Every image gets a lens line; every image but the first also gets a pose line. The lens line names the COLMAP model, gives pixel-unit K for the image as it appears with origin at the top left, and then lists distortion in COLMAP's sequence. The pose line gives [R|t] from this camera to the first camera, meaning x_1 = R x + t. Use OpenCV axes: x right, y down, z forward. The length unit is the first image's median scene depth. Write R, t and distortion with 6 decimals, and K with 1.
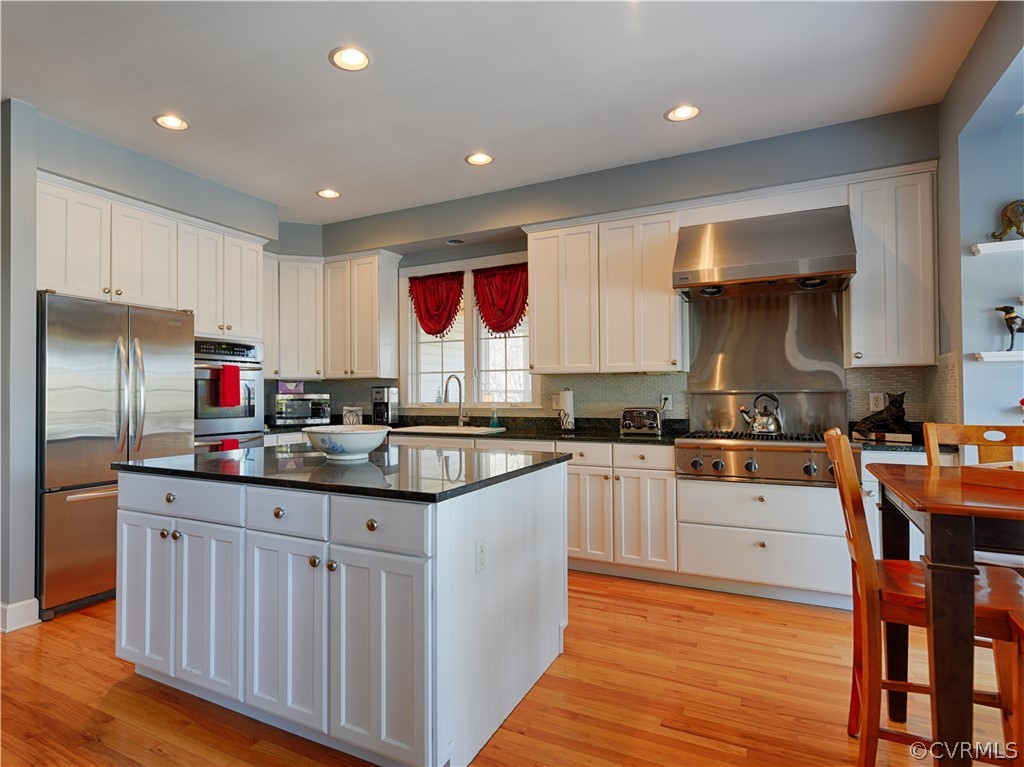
lens RADIAL K [[544.6, 0, 509.4], [0, 544.6, 386.3], [0, 0, 1]] dist [-0.001022, -0.000373]
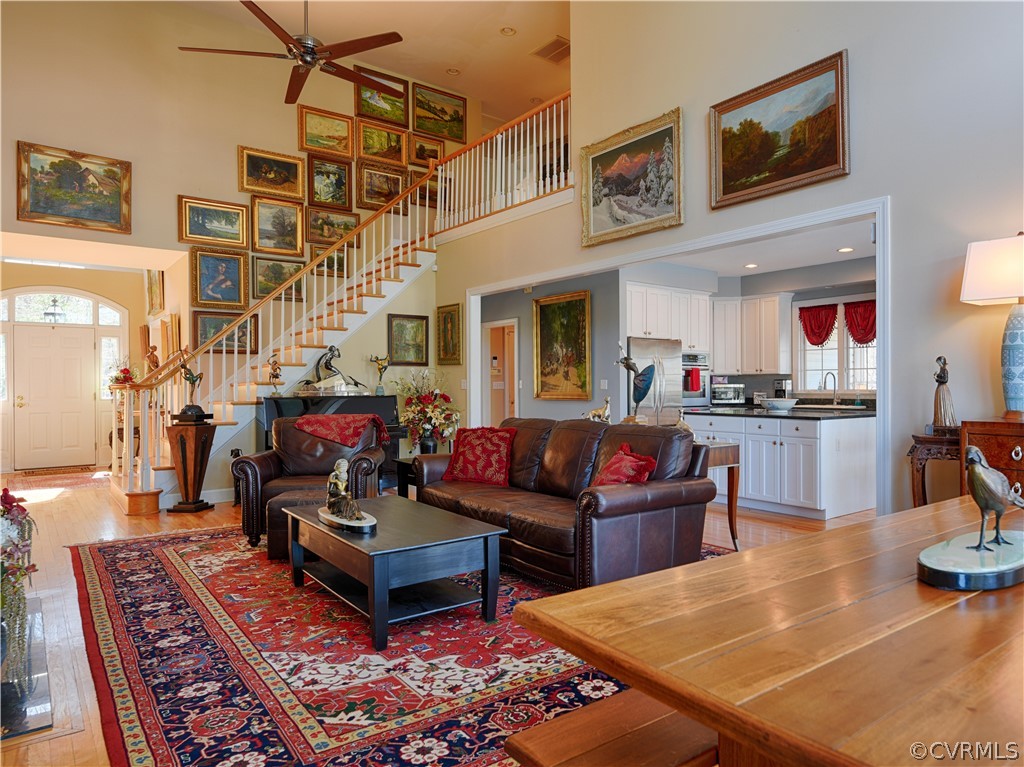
lens RADIAL K [[623.0, 0, 575.9], [0, 623.0, 383.0], [0, 0, 1]] dist [-0.015860, 0.003979]
pose [[0.878391, 0.001360, -0.477940, 0.104213], [0.003571, 0.999949, 0.009409, -0.008314], [0.477929, -0.009971, 0.878342, -0.872374]]
